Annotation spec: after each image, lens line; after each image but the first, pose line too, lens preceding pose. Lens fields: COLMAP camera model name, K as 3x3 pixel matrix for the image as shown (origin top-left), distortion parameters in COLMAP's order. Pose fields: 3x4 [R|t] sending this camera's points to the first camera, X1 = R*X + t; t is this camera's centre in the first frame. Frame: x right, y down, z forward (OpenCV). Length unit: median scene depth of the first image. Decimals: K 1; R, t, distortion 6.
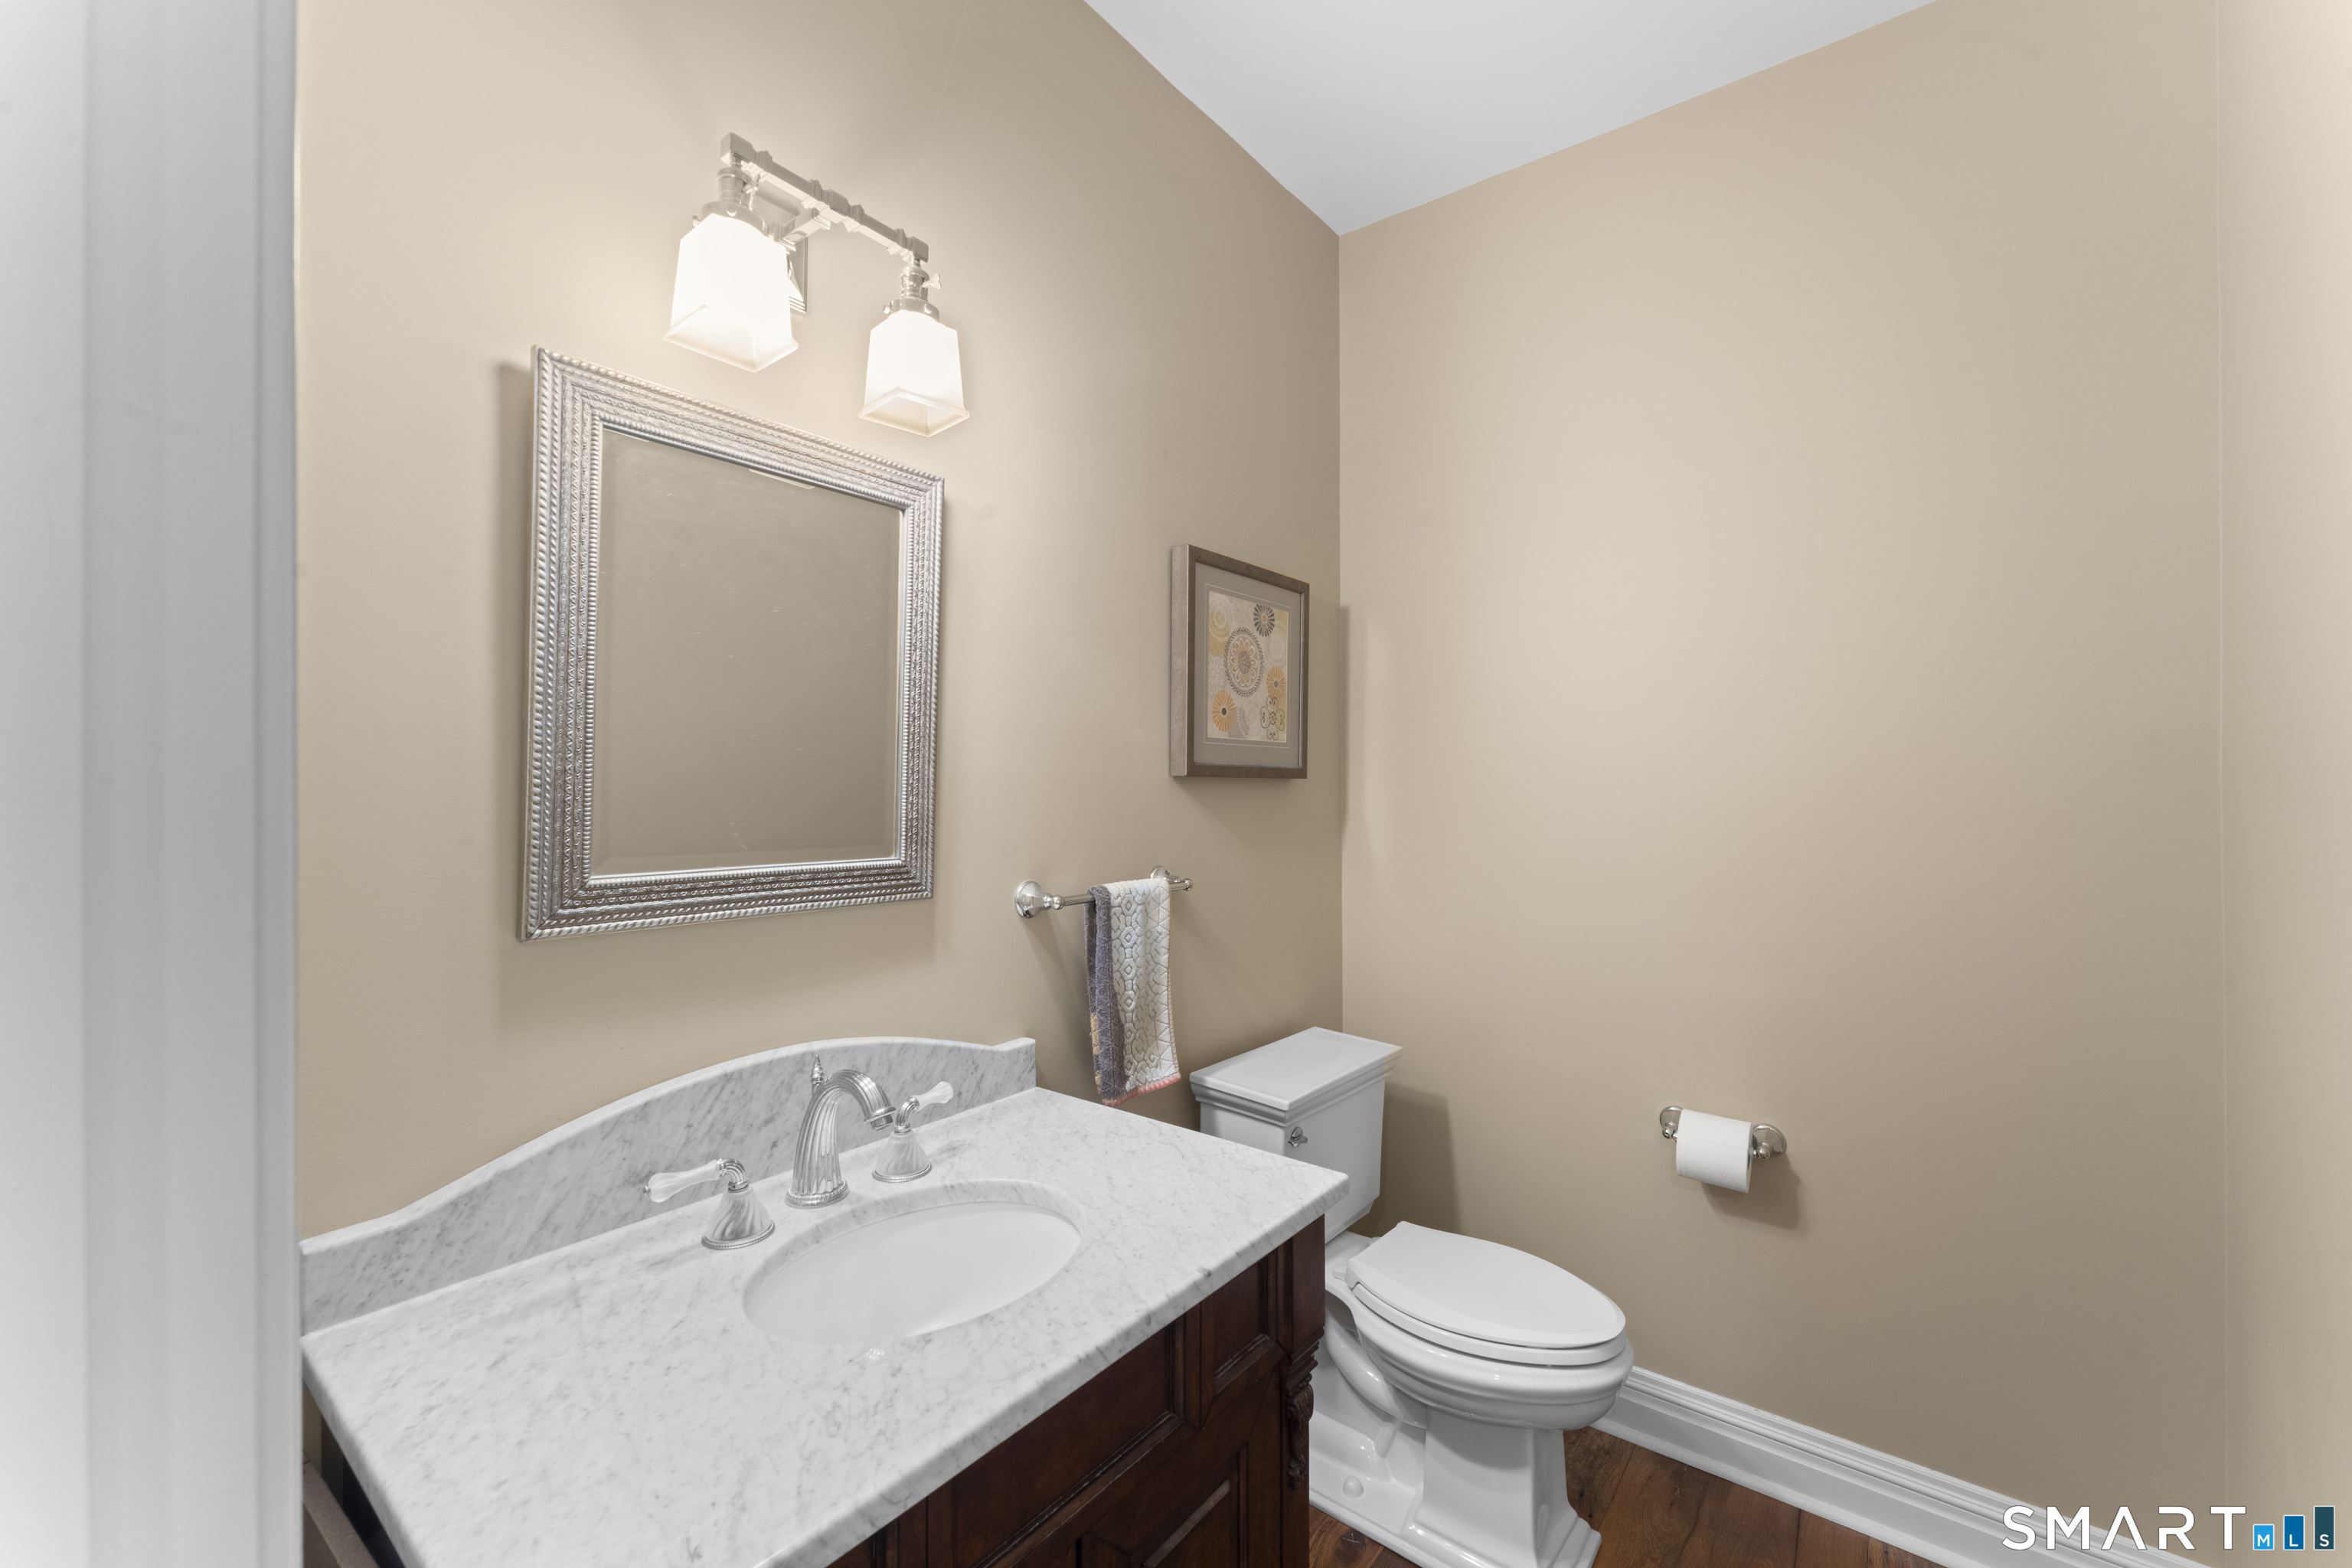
lens RADIAL K [[959.2, 0, 1181.7], [0, 959.2, 779.8], [0, 0, 1]] dist [-0.000216, 0.000084]
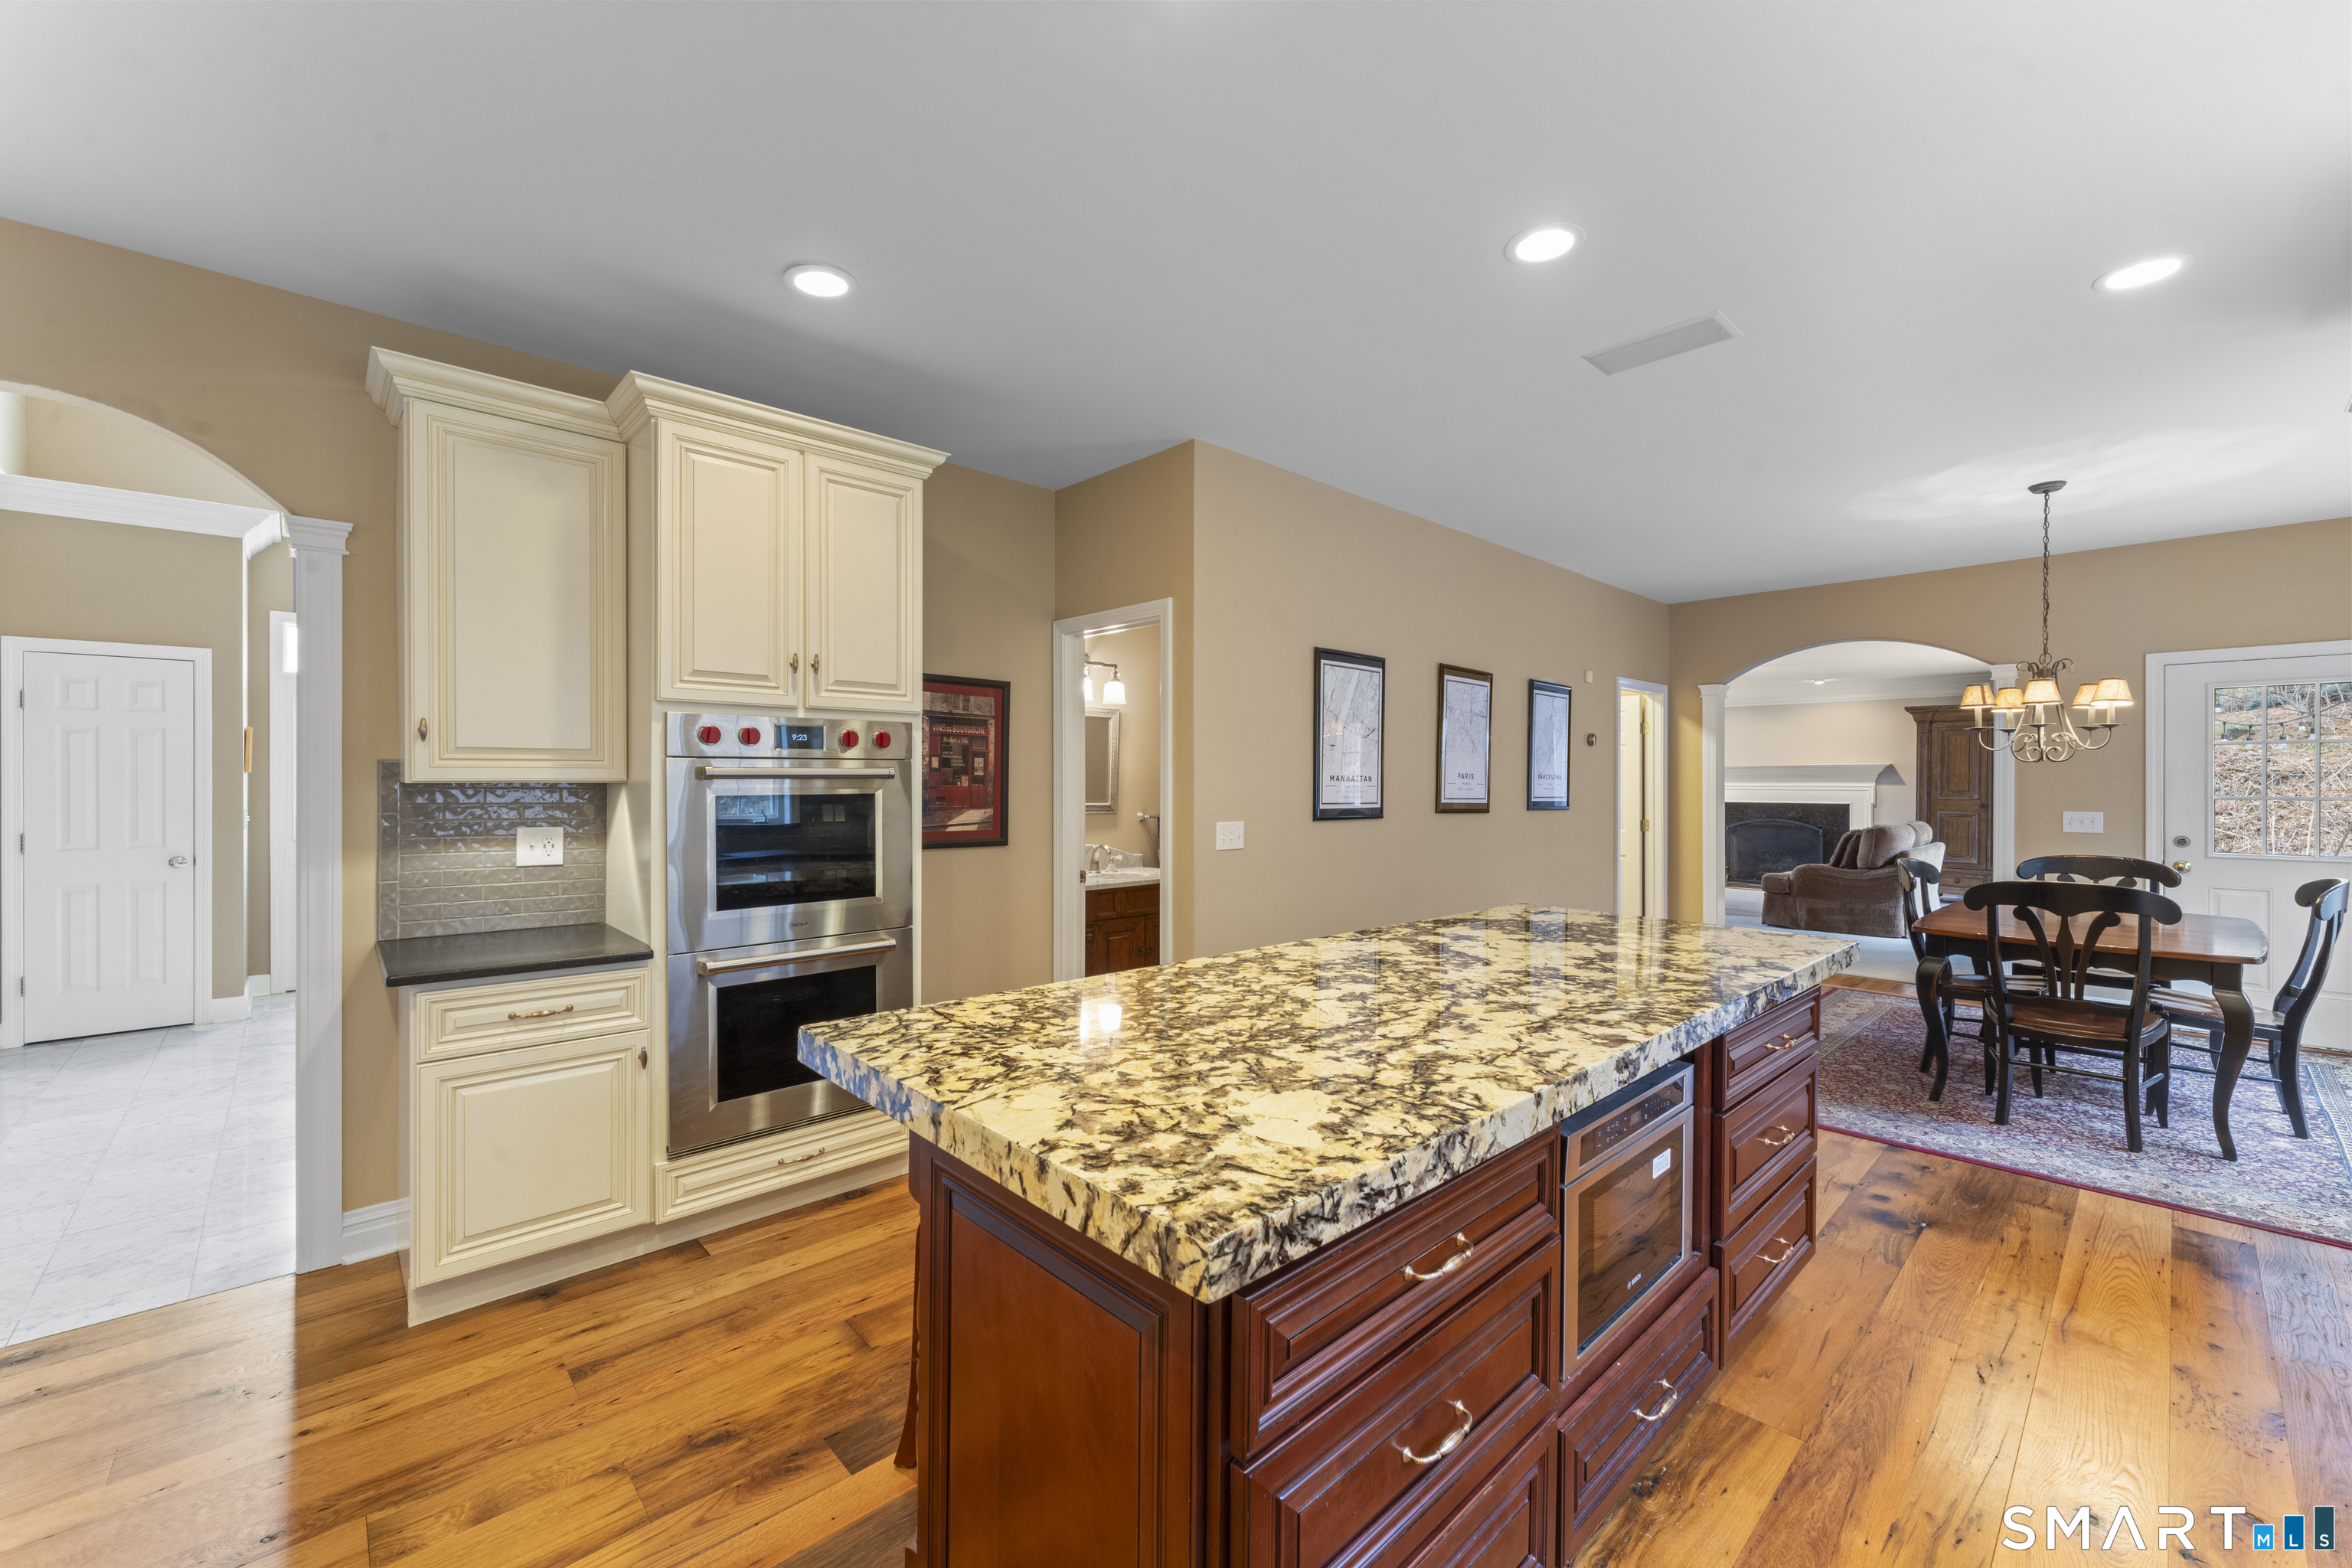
lens RADIAL K [[959.2, 0, 1162.0], [0, 959.2, 784.9], [0, 0, 1]] dist [-0.000216, 0.000084]
pose [[0.987209, -0.001786, -0.159423, 0.665195], [0.001704, 0.999998, -0.000648, 0.005080], [0.159424, 0.000368, 0.987210, -3.435675]]
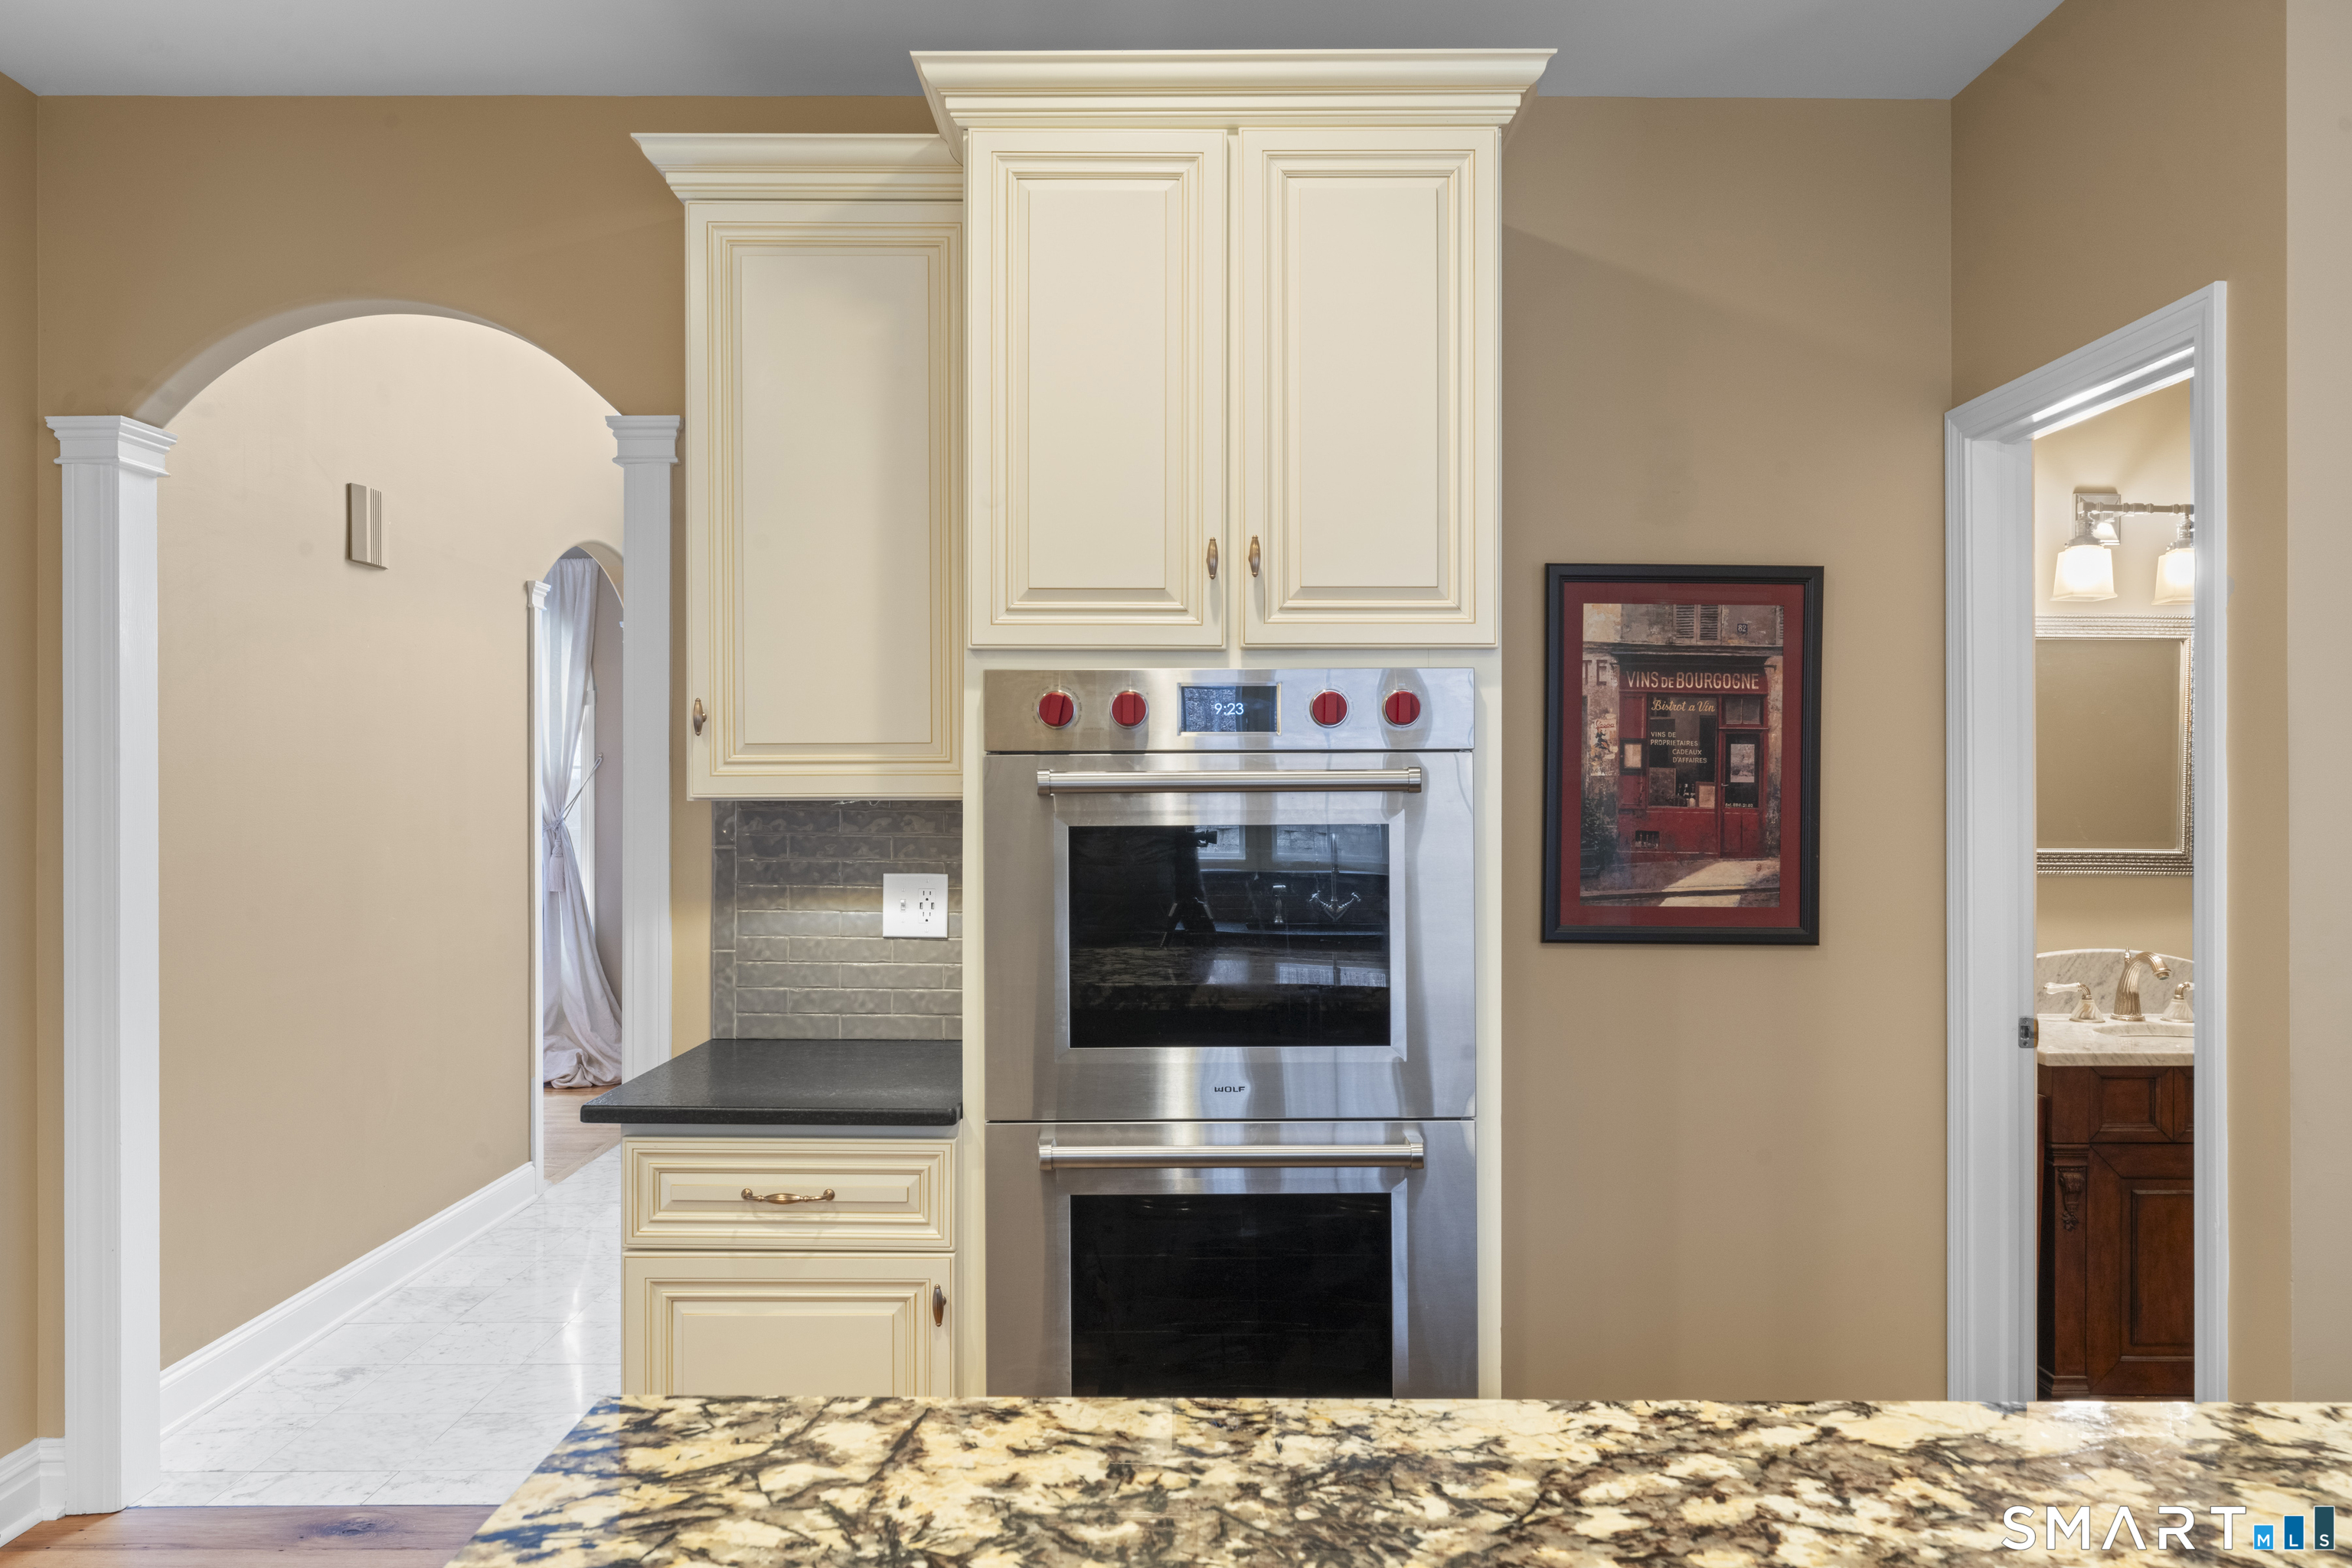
lens RADIAL K [[1604.4, 0, 1162.1], [0, 1604.4, 789.7], [0, 0, 1]] dist [-0.005171, 0.006485]
pose [[0.618236, -0.004667, -0.785979, 0.909311], [-0.000662, 0.999979, -0.006458, -0.006136], [0.785993, 0.004513, 0.618219, -2.401730]]
